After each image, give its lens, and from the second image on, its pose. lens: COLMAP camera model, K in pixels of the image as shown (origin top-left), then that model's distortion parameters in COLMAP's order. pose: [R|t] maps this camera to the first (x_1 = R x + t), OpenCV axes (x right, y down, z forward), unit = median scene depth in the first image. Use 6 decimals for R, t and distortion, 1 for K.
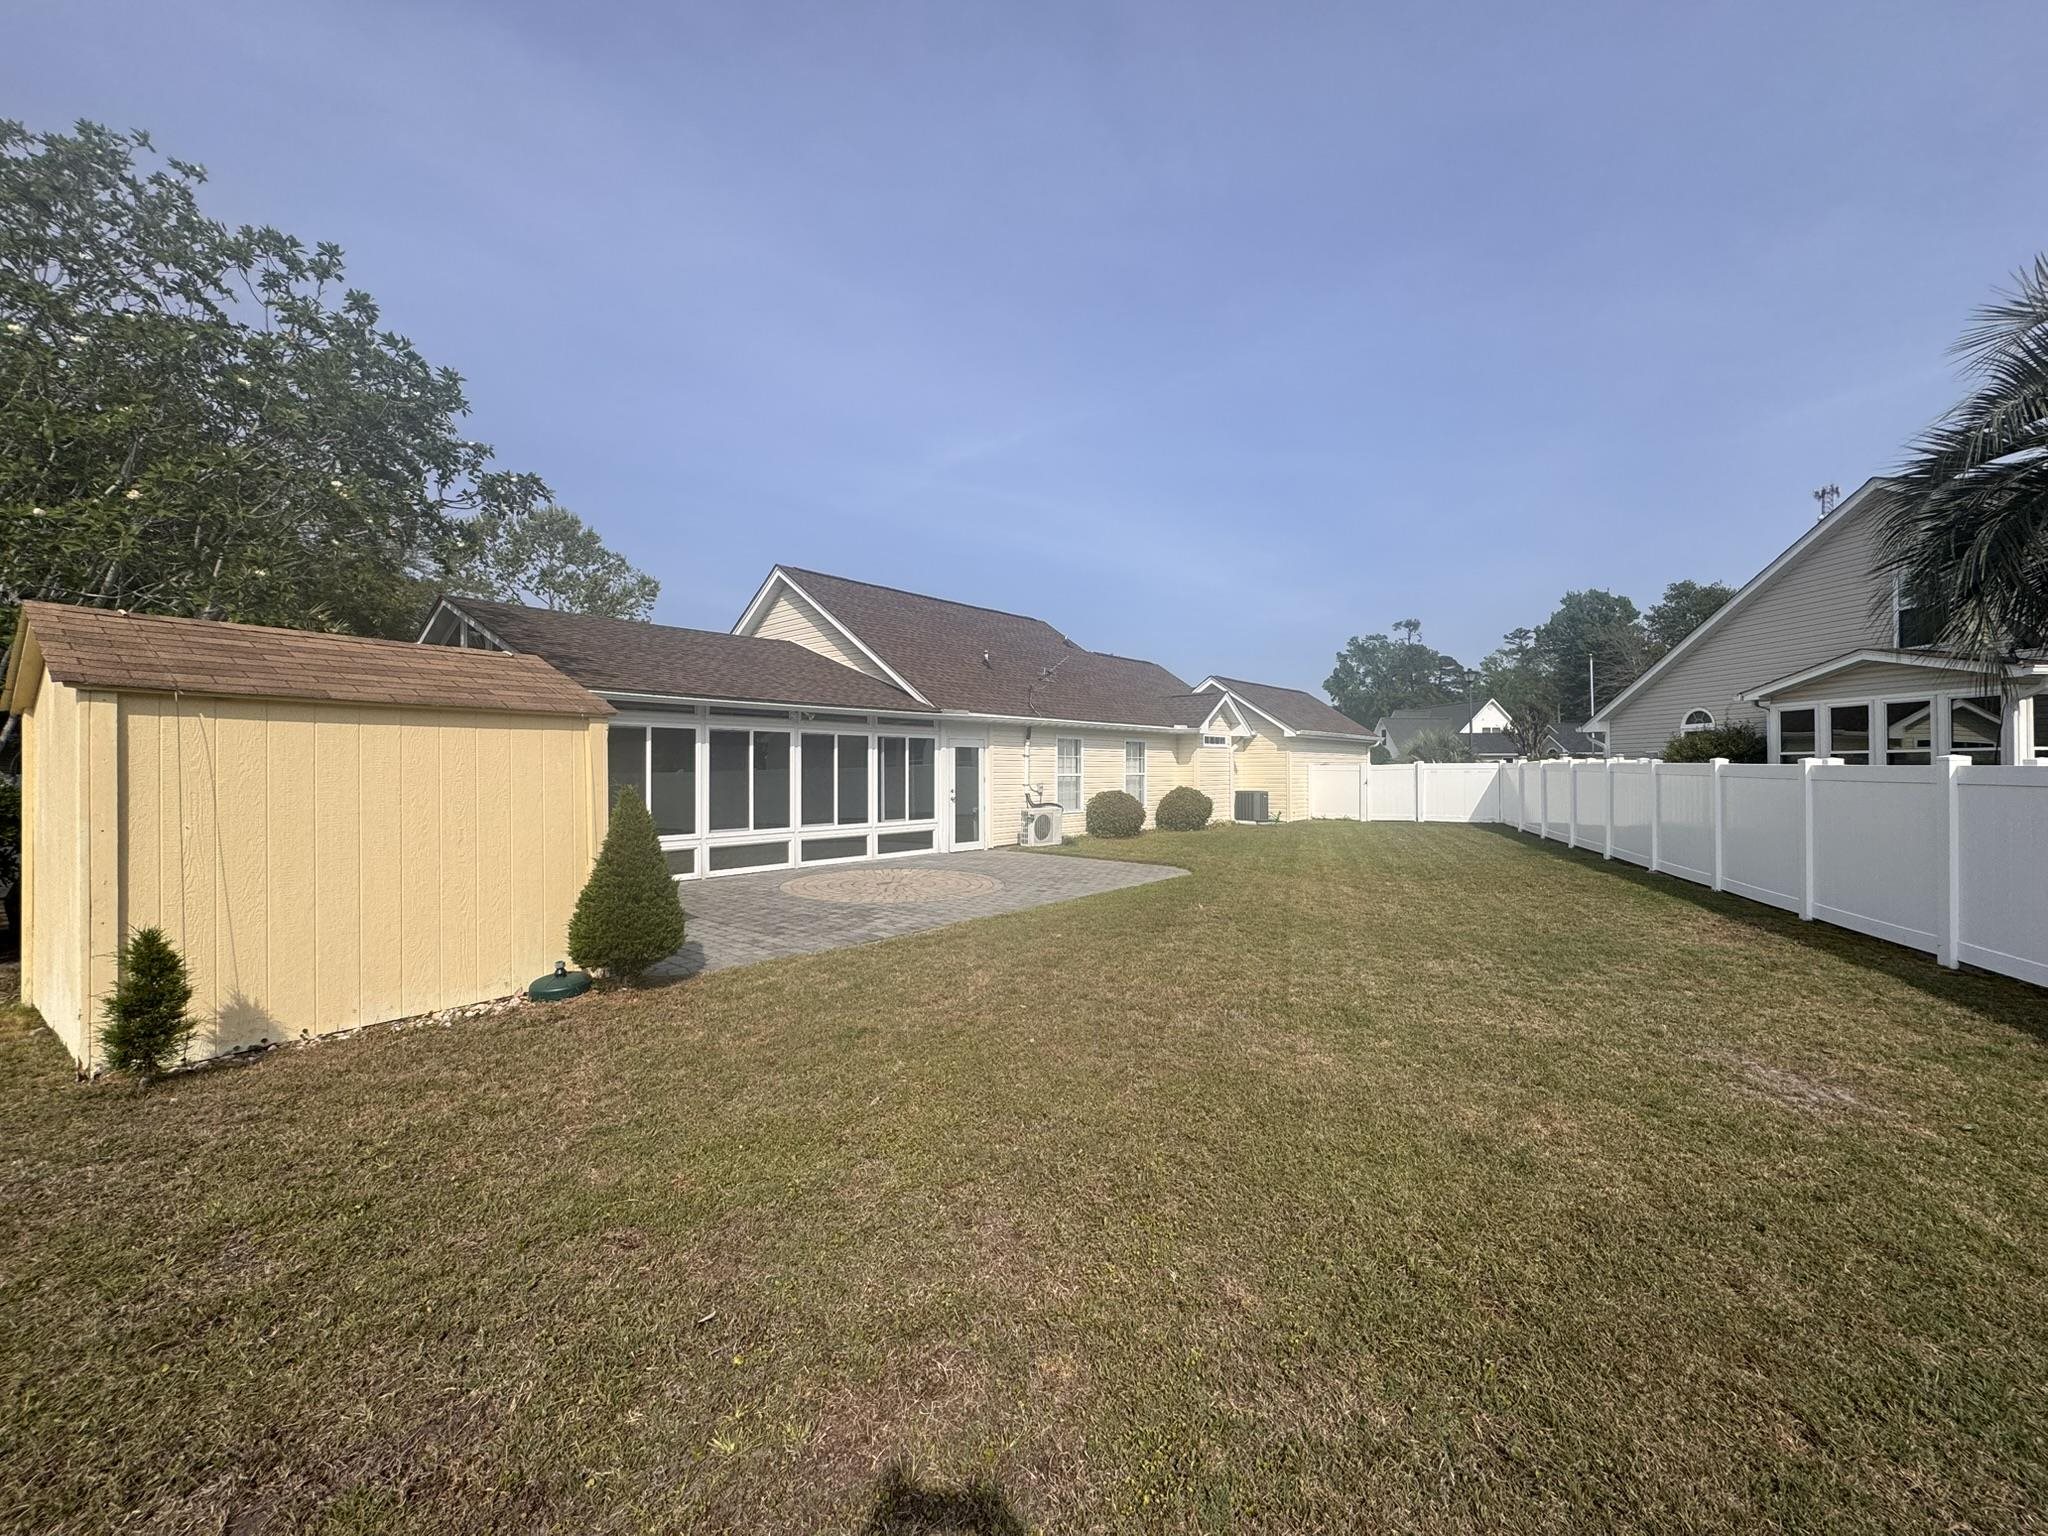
lens RADIAL K [[817.2, 0, 1027.9], [0, 817.2, 763.9], [0, 0, 1]] dist [-0.001922, 0.000589]
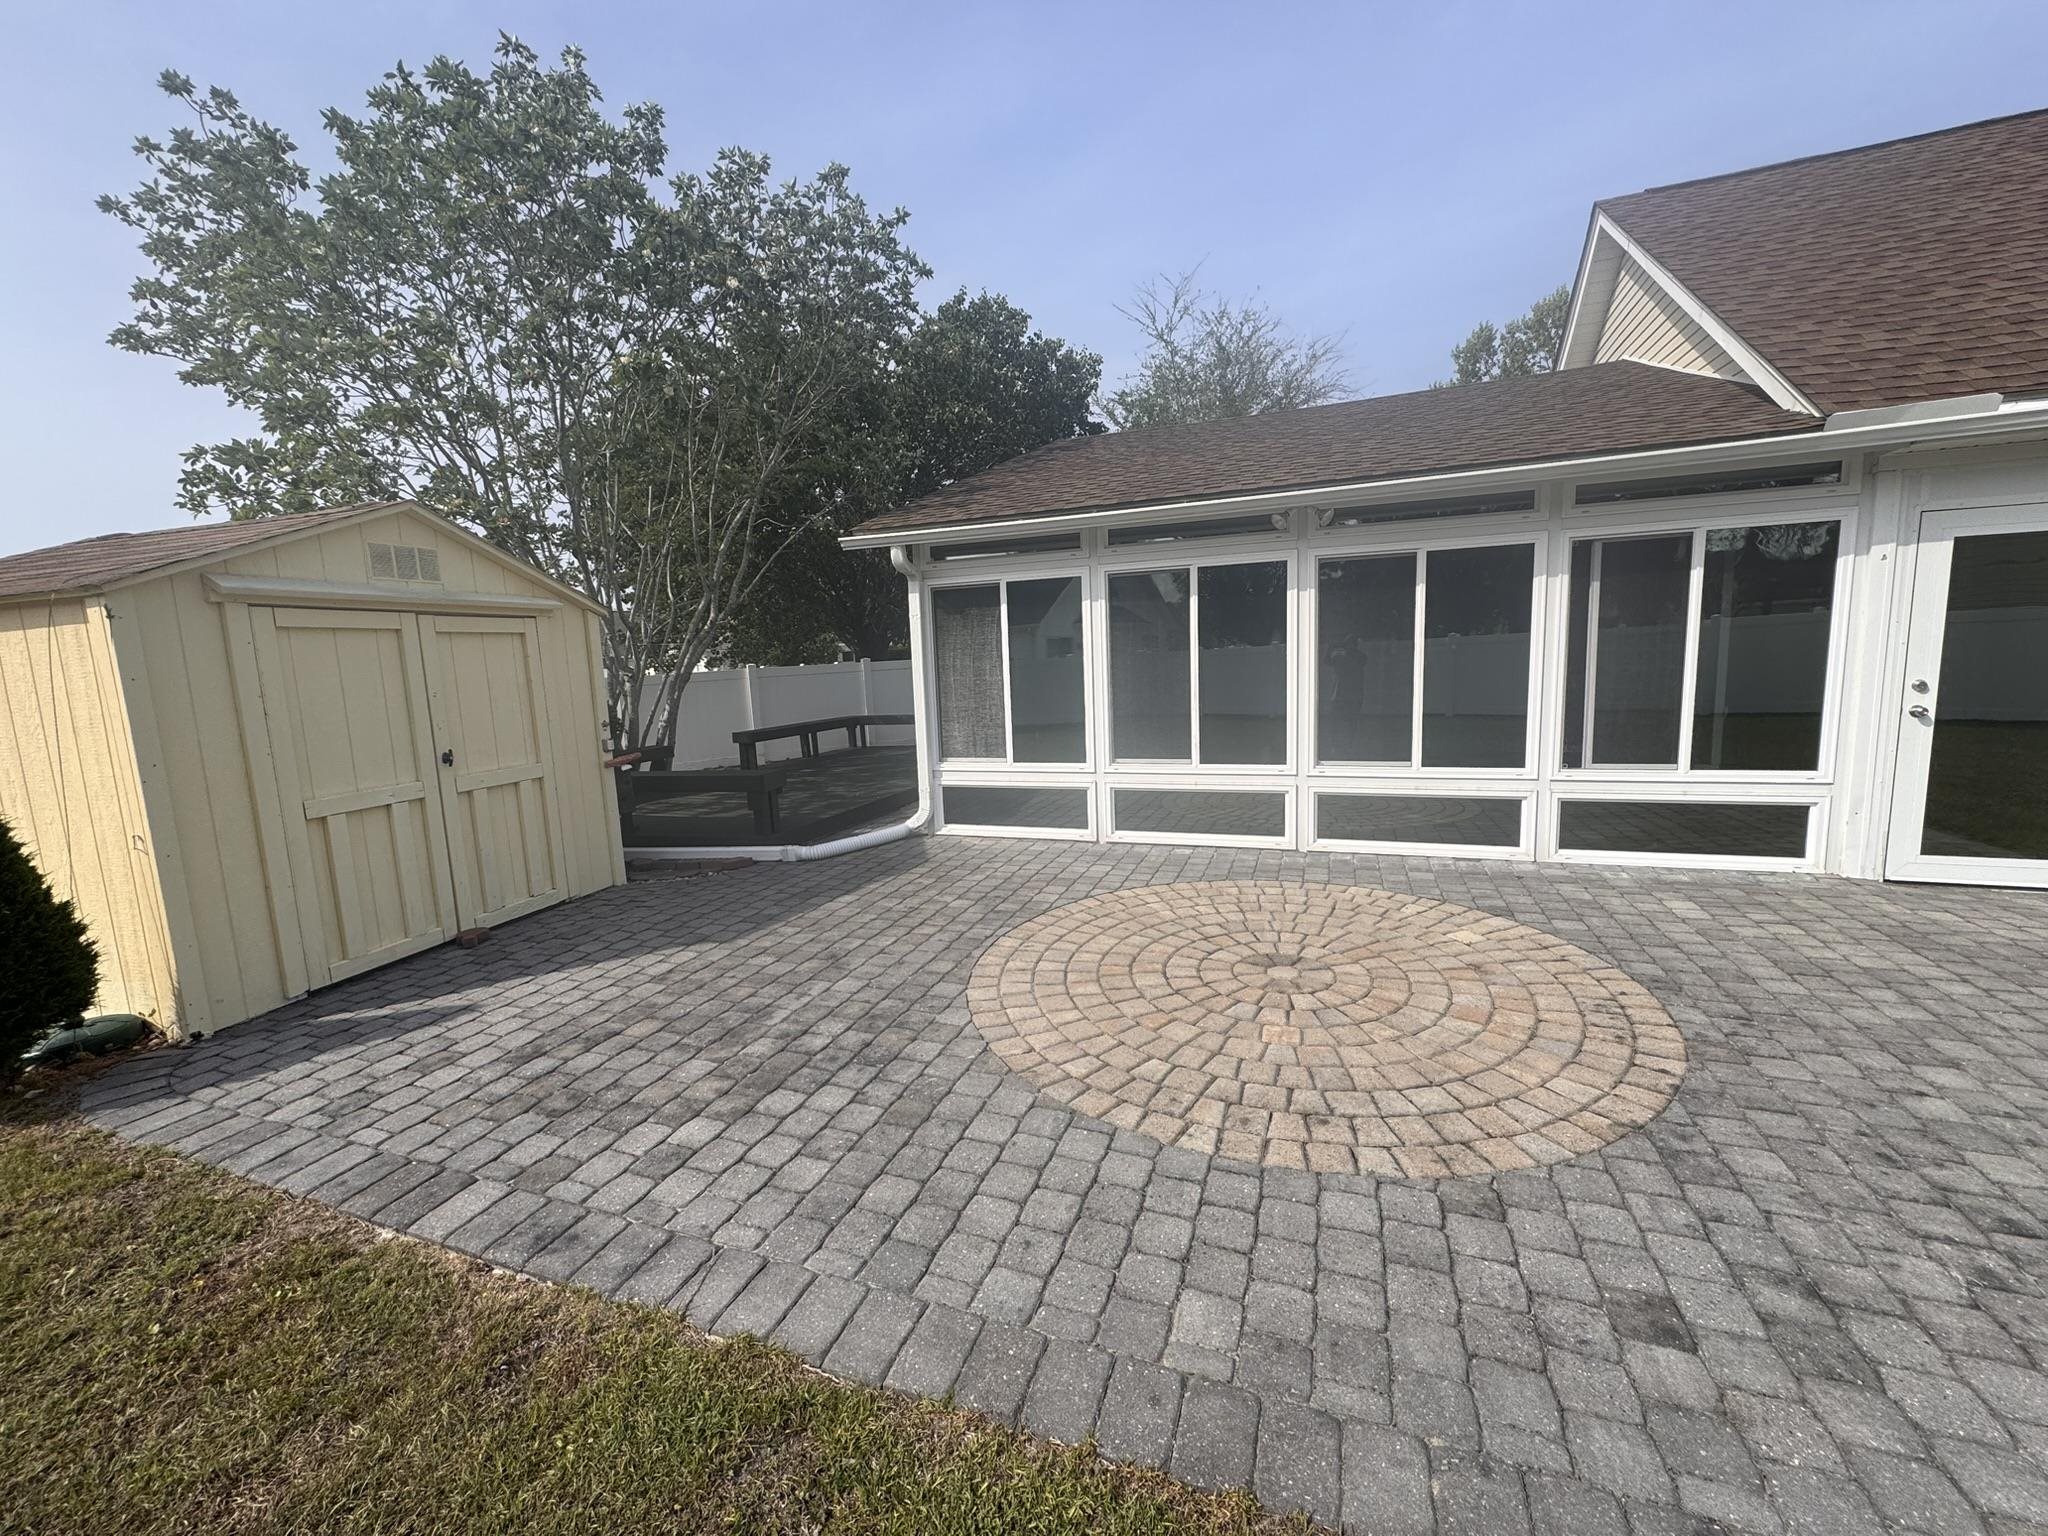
lens RADIAL K [[817.2, 0, 1027.9], [0, 817.2, 763.9], [0, 0, 1]] dist [-0.001922, 0.000589]
pose [[0.330266, 0.111597, -0.937268, 0.081991], [0.045039, 0.989992, 0.133746, 0.005536], [0.942813, -0.086385, 0.321934, 0.551607]]
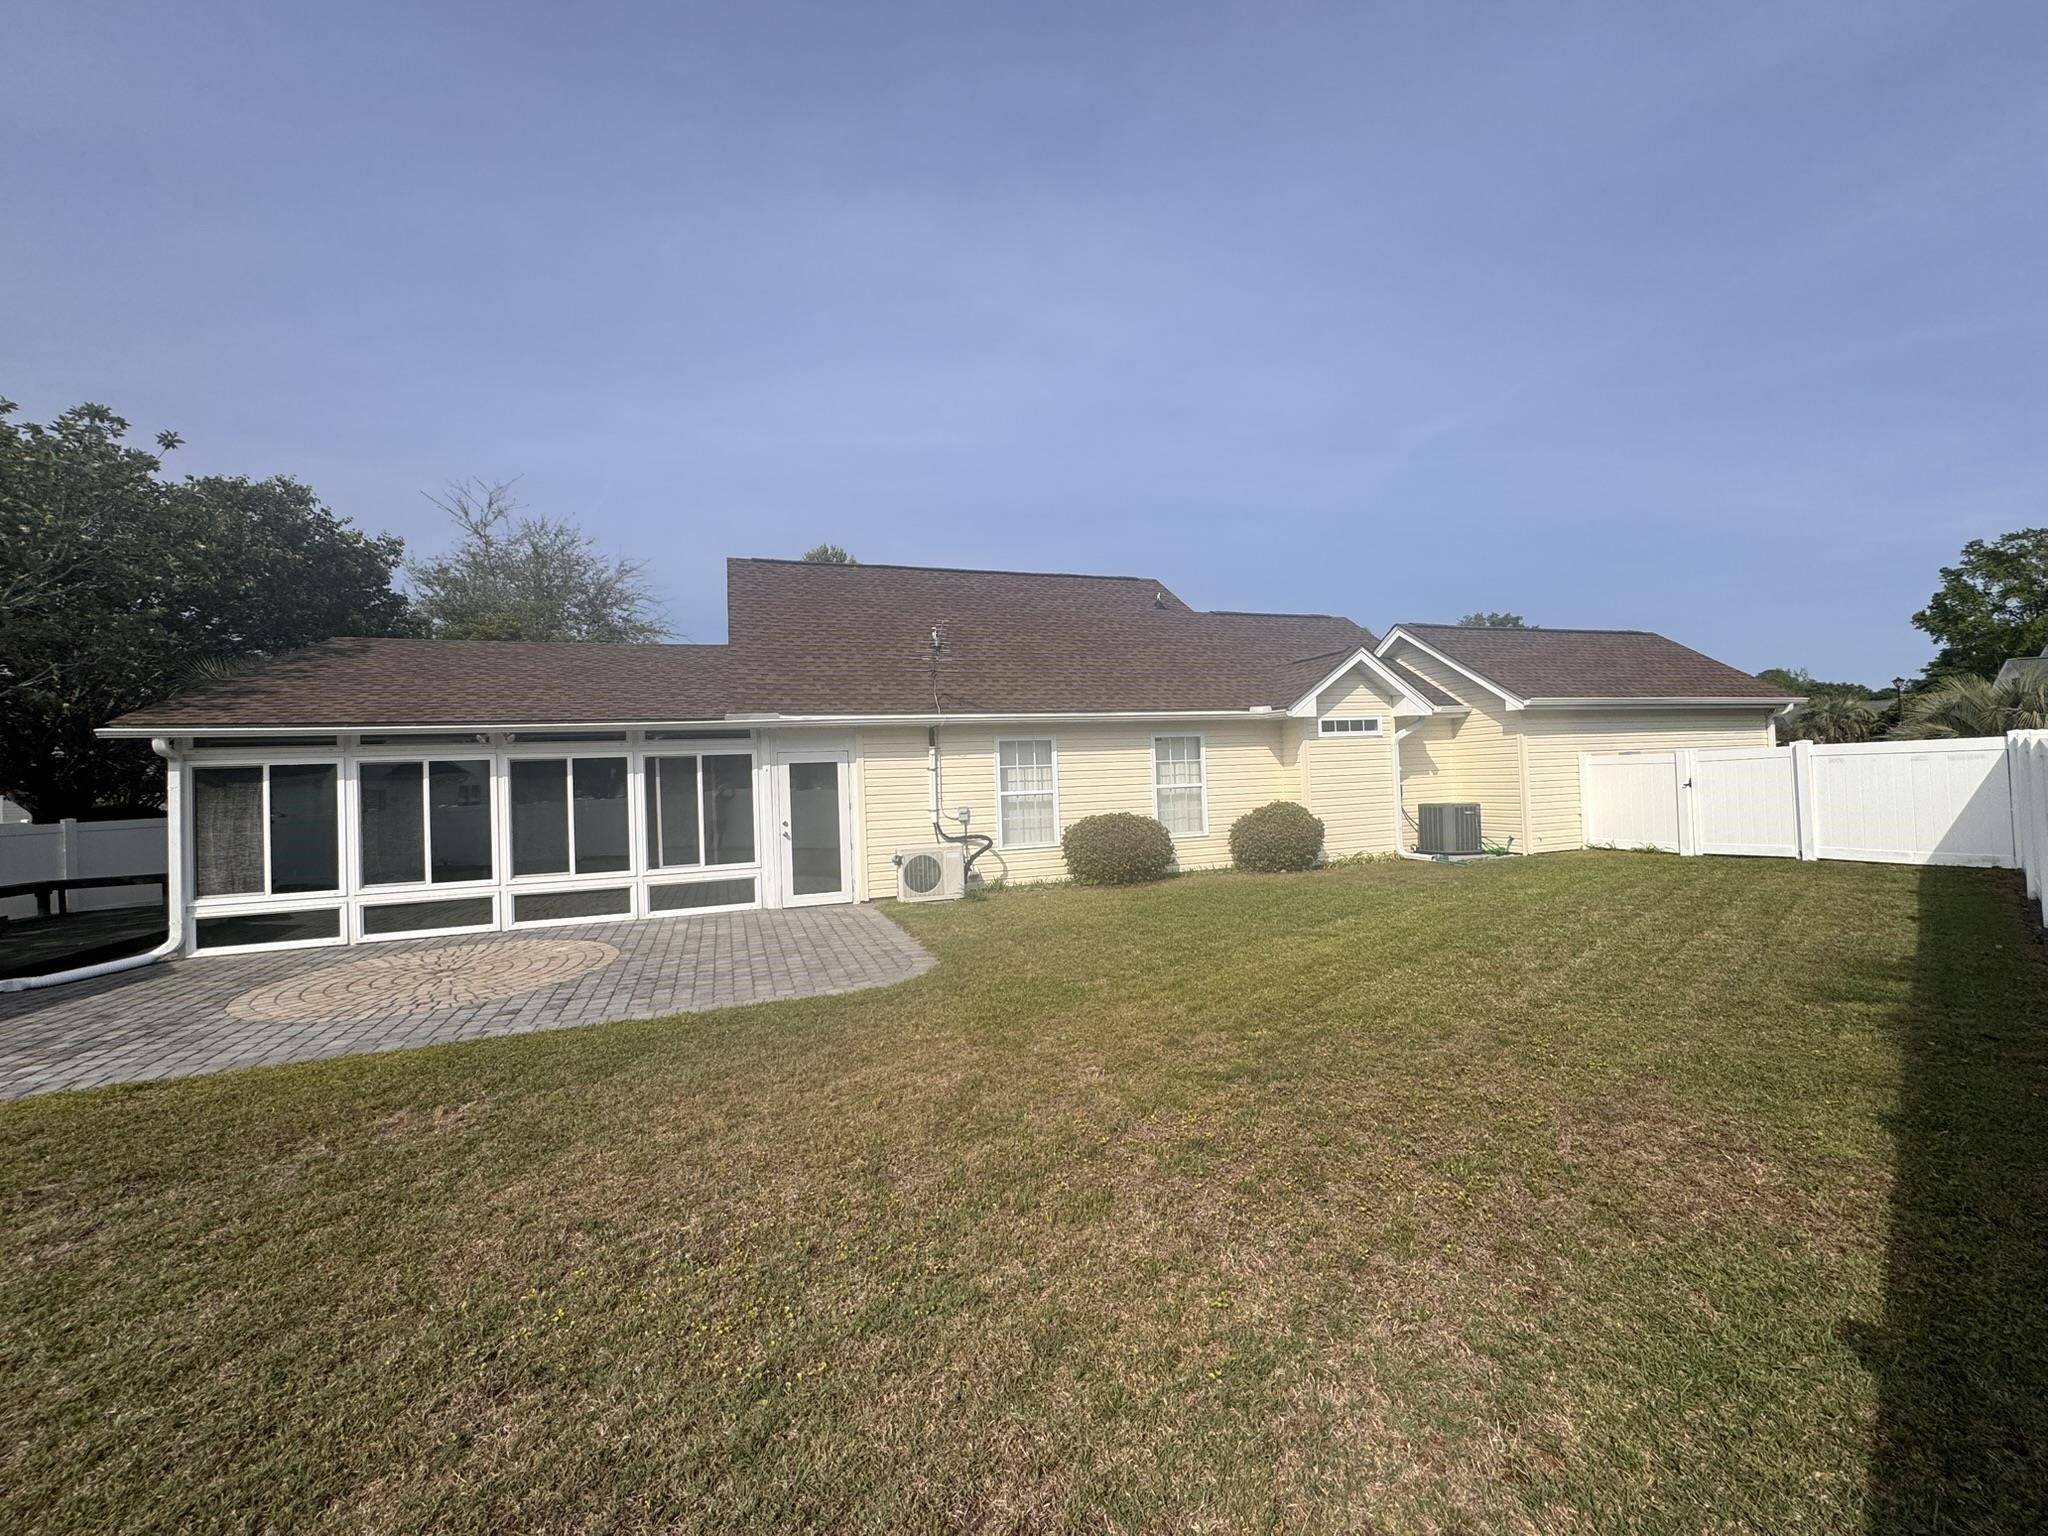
lens RADIAL K [[817.2, 0, 1027.9], [0, 817.2, 763.9], [0, 0, 1]] dist [-0.001922, 0.000589]
pose [[0.865616, -0.043738, -0.498795, 0.437927], [0.041573, 0.999016, -0.015455, -0.000230], [0.498980, -0.007359, 0.866582, 0.448299]]
